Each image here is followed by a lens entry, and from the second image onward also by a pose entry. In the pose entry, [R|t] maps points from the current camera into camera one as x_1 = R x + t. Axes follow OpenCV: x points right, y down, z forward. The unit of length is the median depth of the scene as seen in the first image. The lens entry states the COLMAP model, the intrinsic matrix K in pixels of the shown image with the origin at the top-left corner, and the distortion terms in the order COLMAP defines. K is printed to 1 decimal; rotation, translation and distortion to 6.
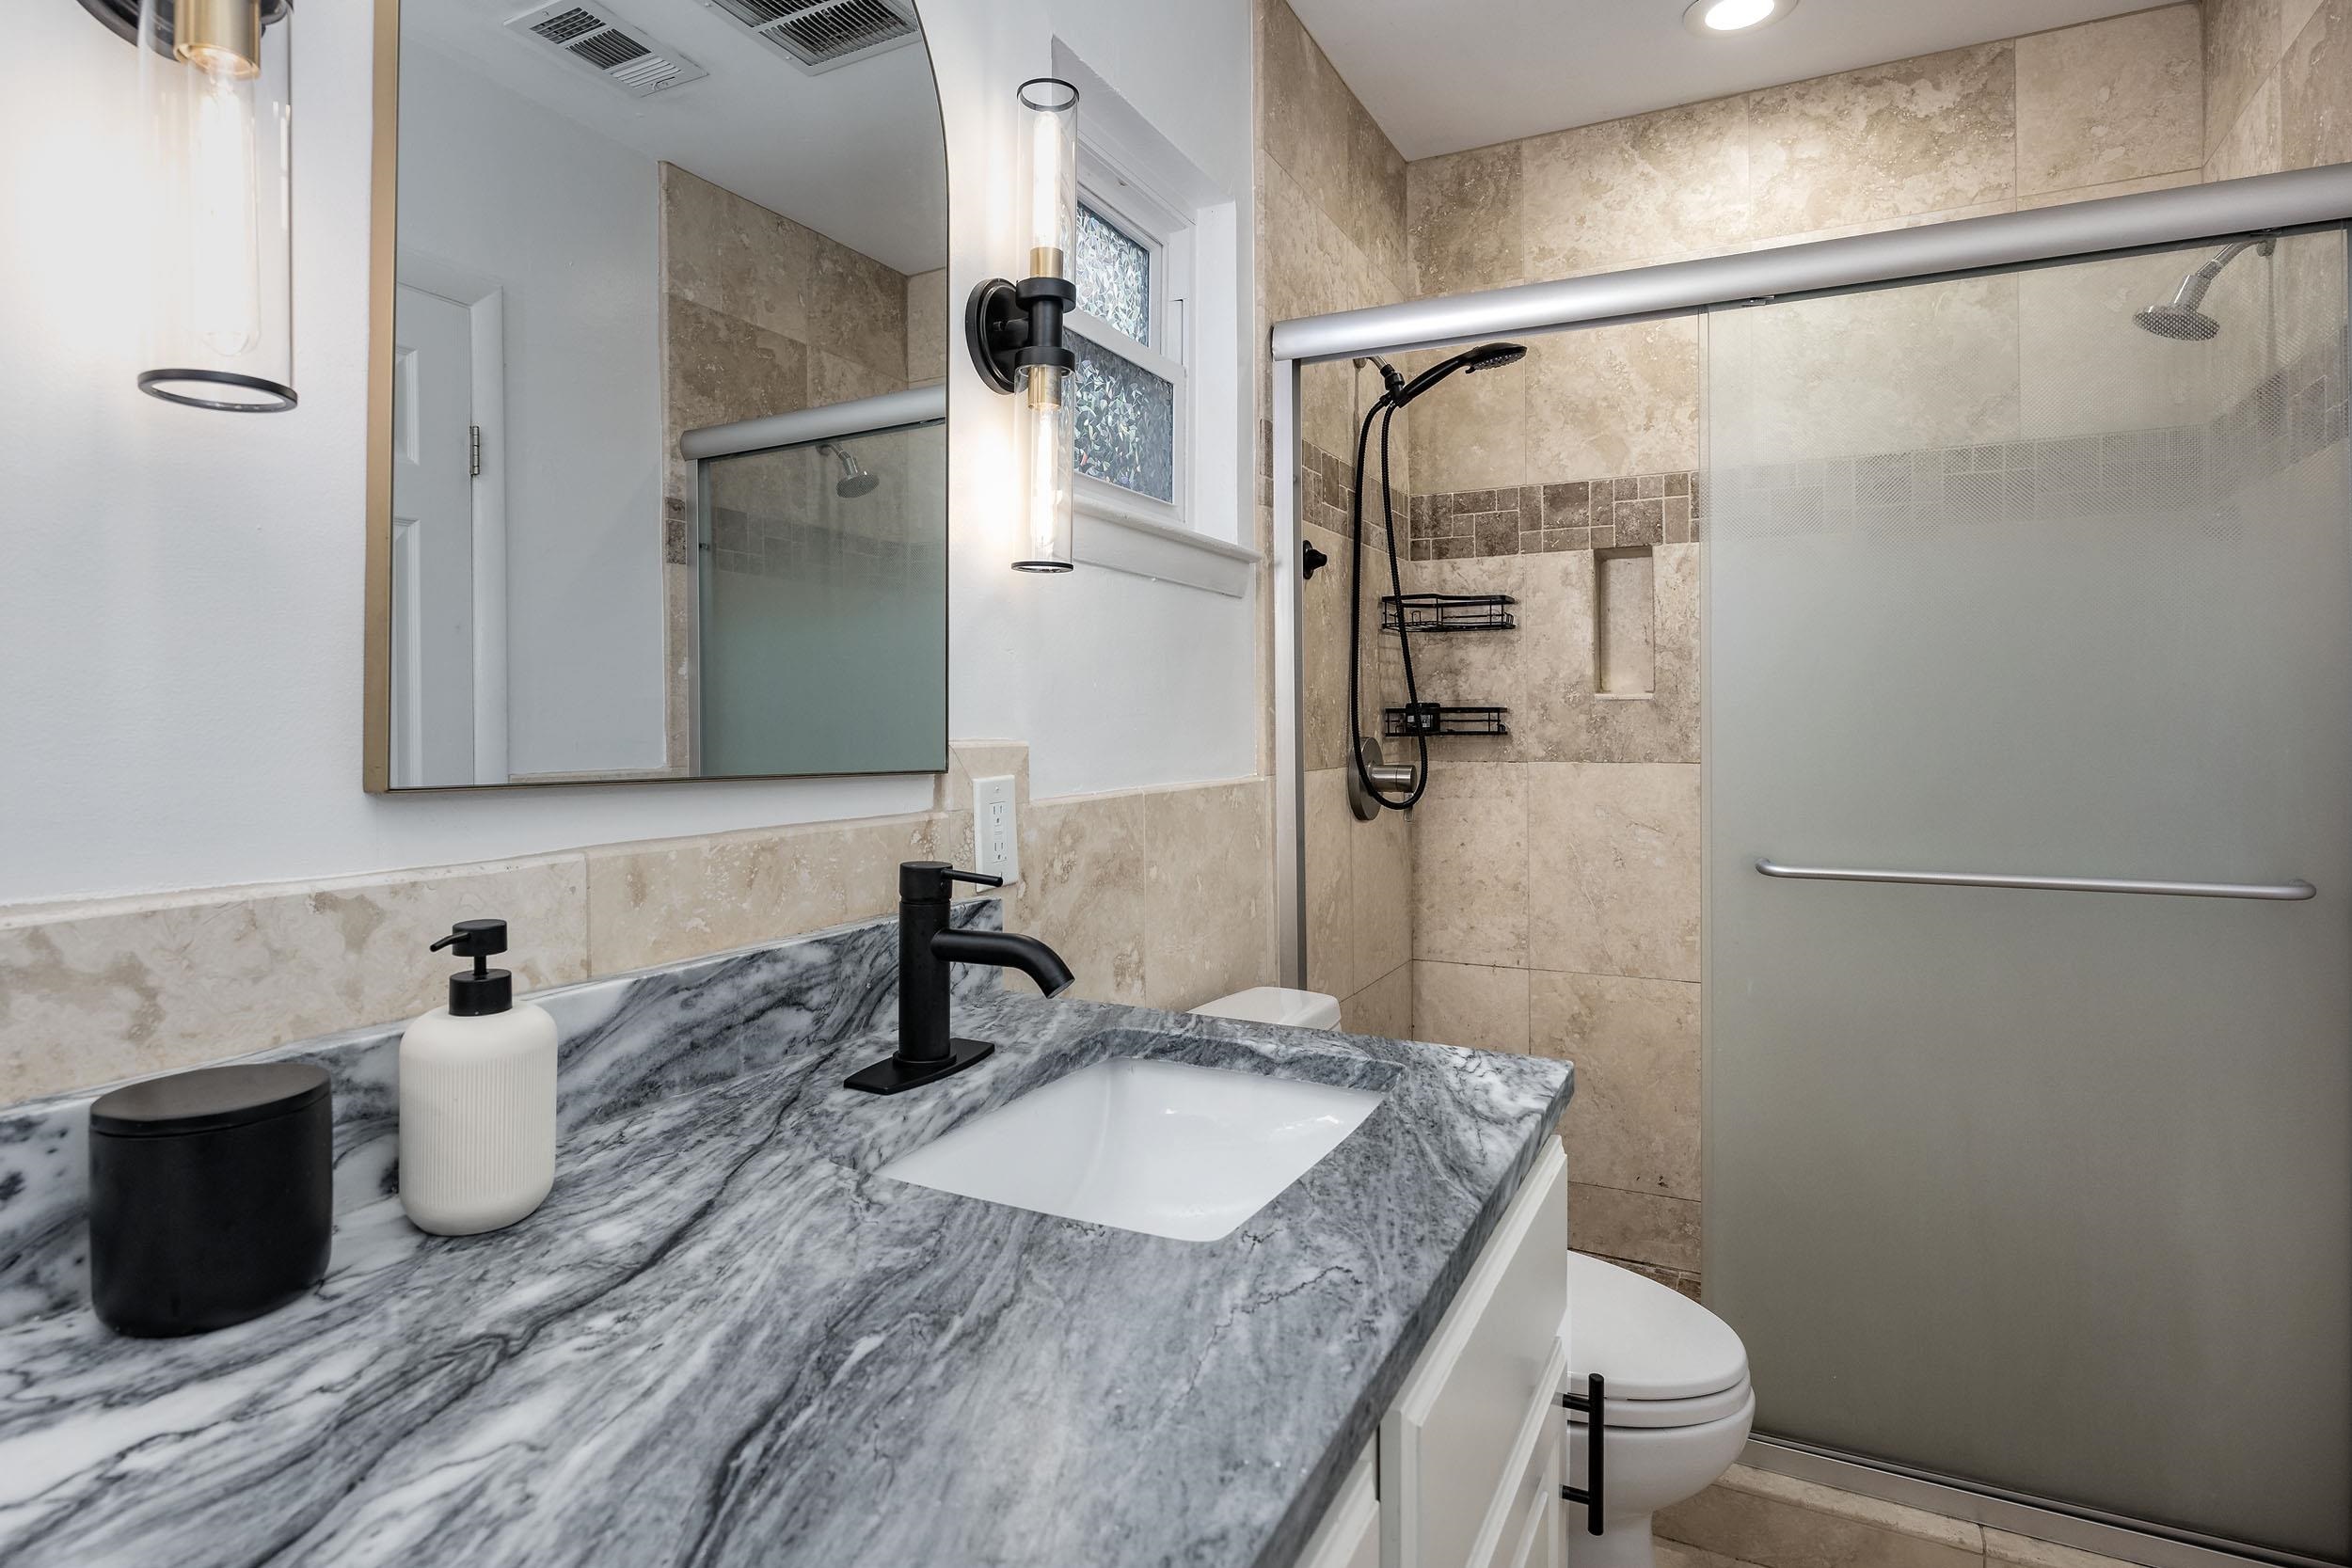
lens RADIAL K [[1246.0, 0, 1174.0], [0, 1246.0, 730.6], [0, 0, 1]] dist [-0.015684, 0.001765]
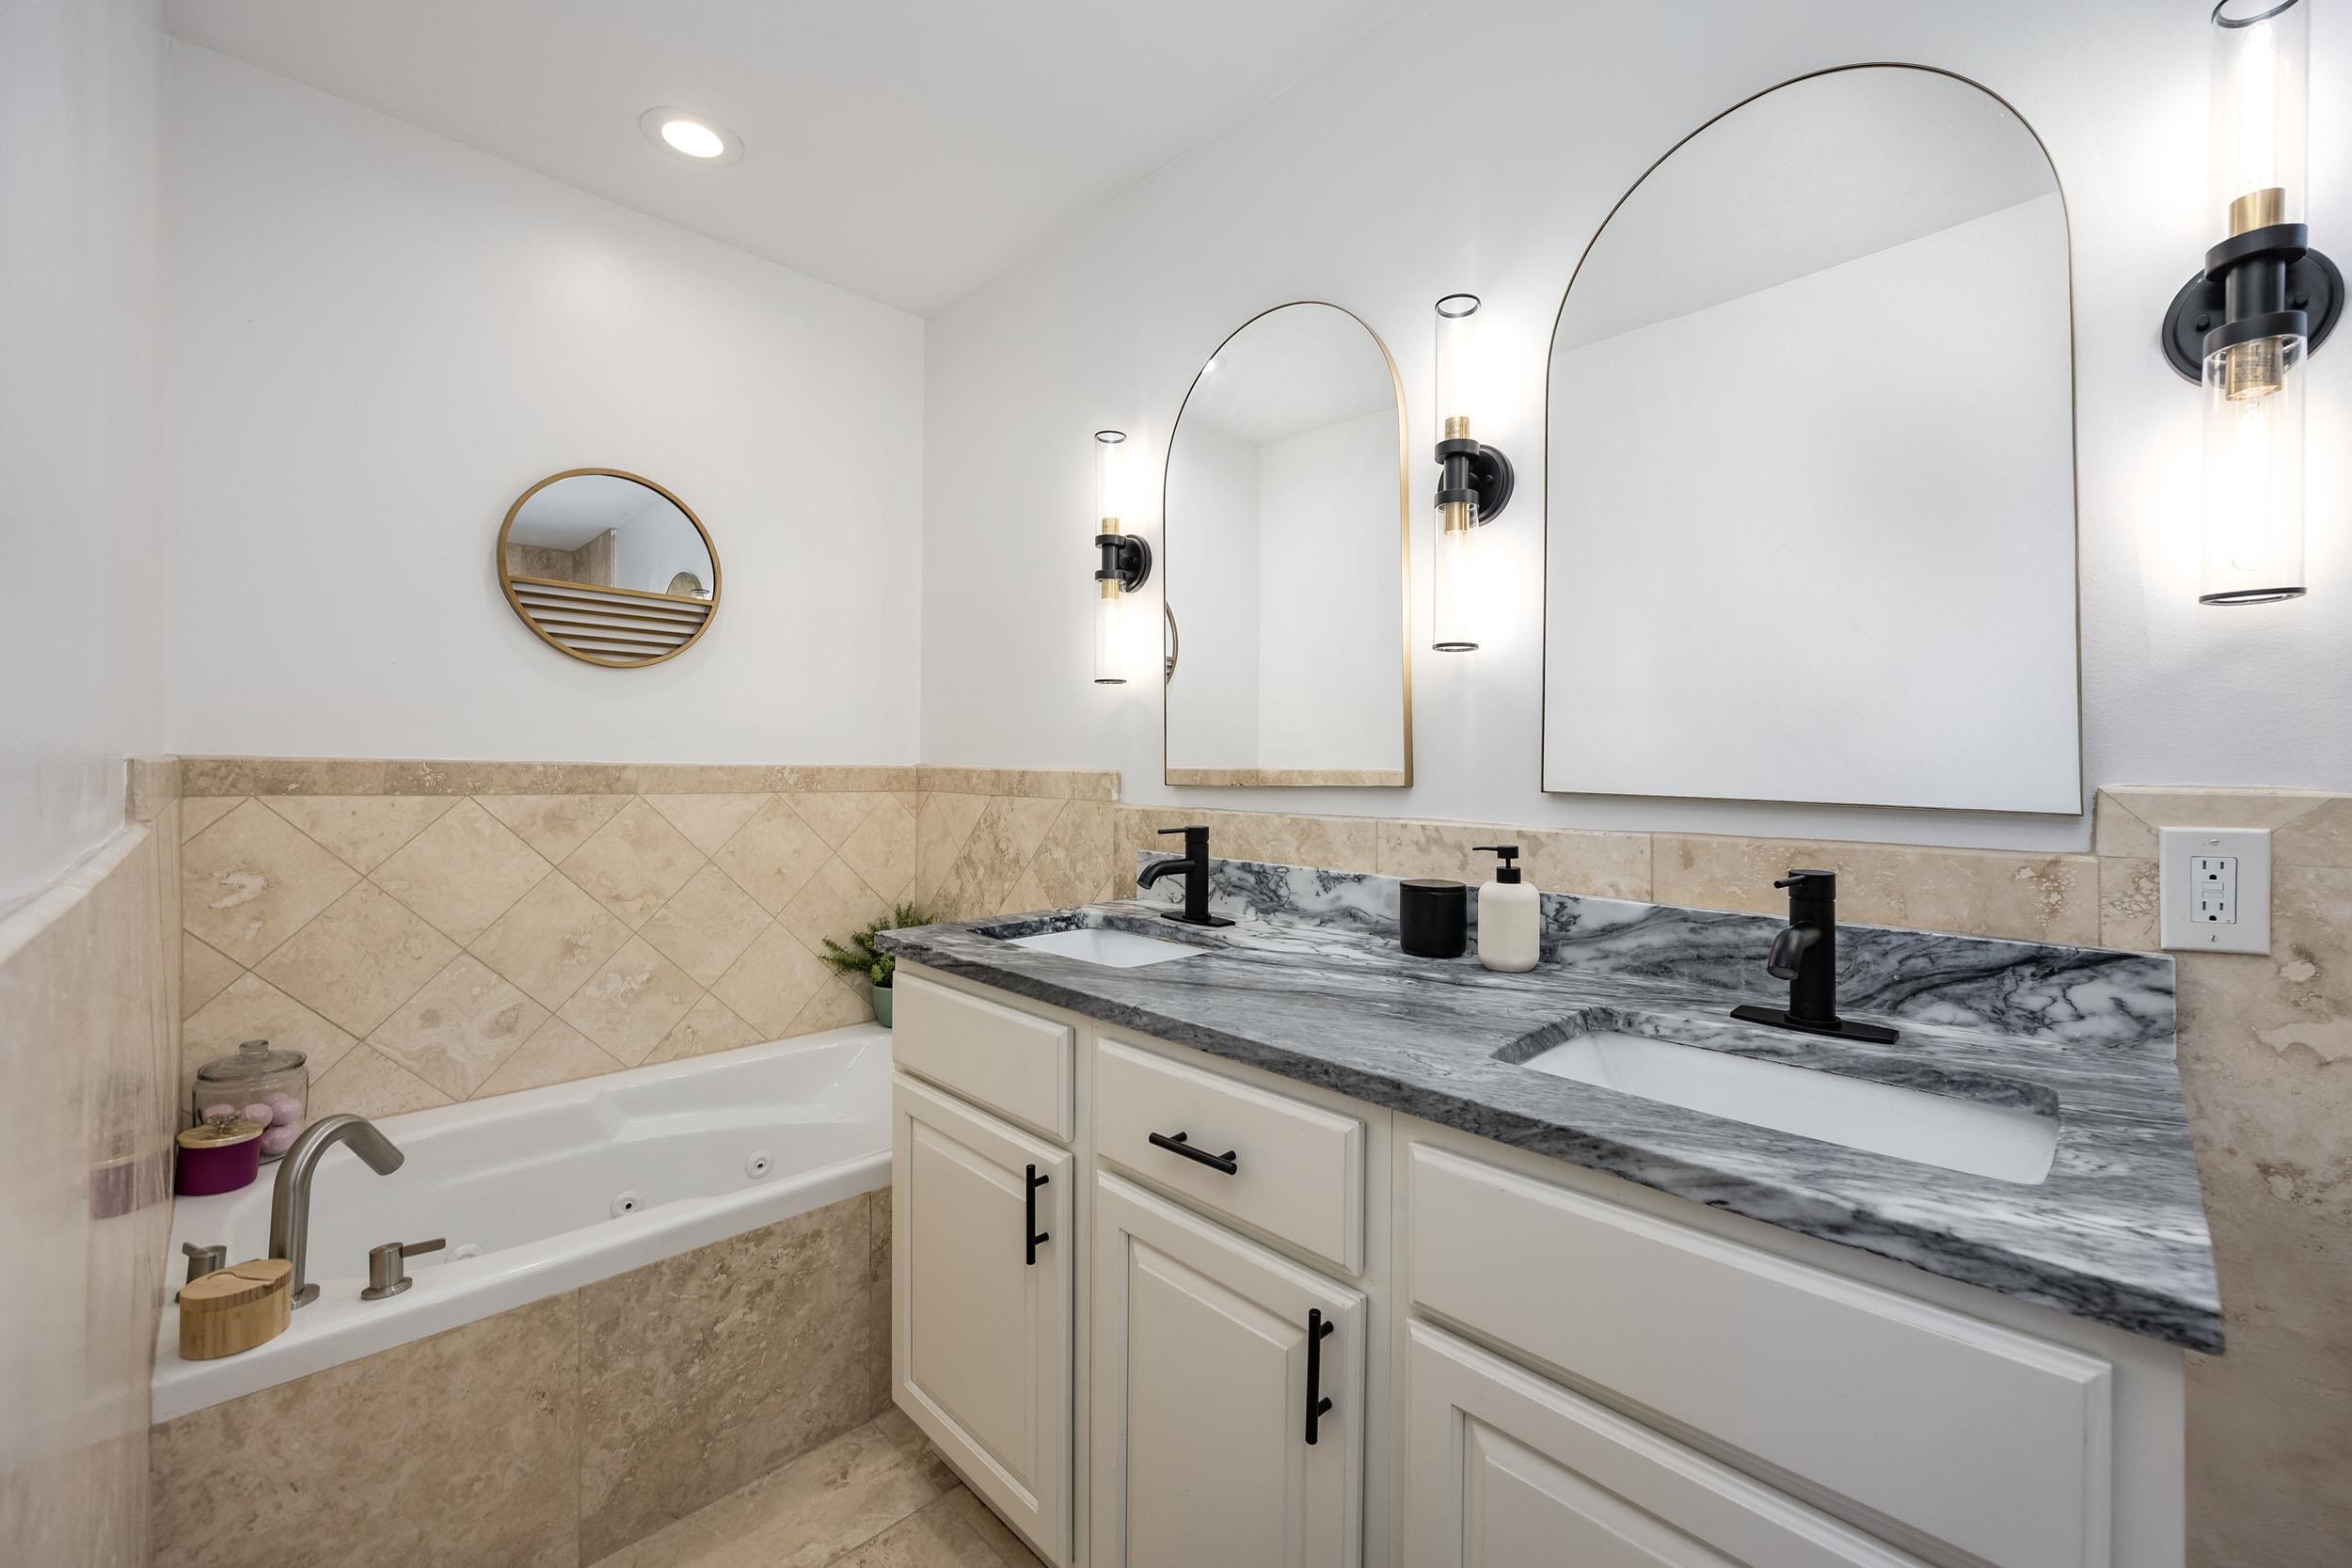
lens RADIAL K [[942.5, 0, 1174.0], [0, 942.5, 724.5], [0, 0, 1]] dist [0.000137, 0.000097]
pose [[-0.311145, -0.041719, -0.949446, 1.139420], [-0.017996, 0.999116, -0.038004, 0.000342], [0.950192, 0.005262, -0.311620, 0.776870]]
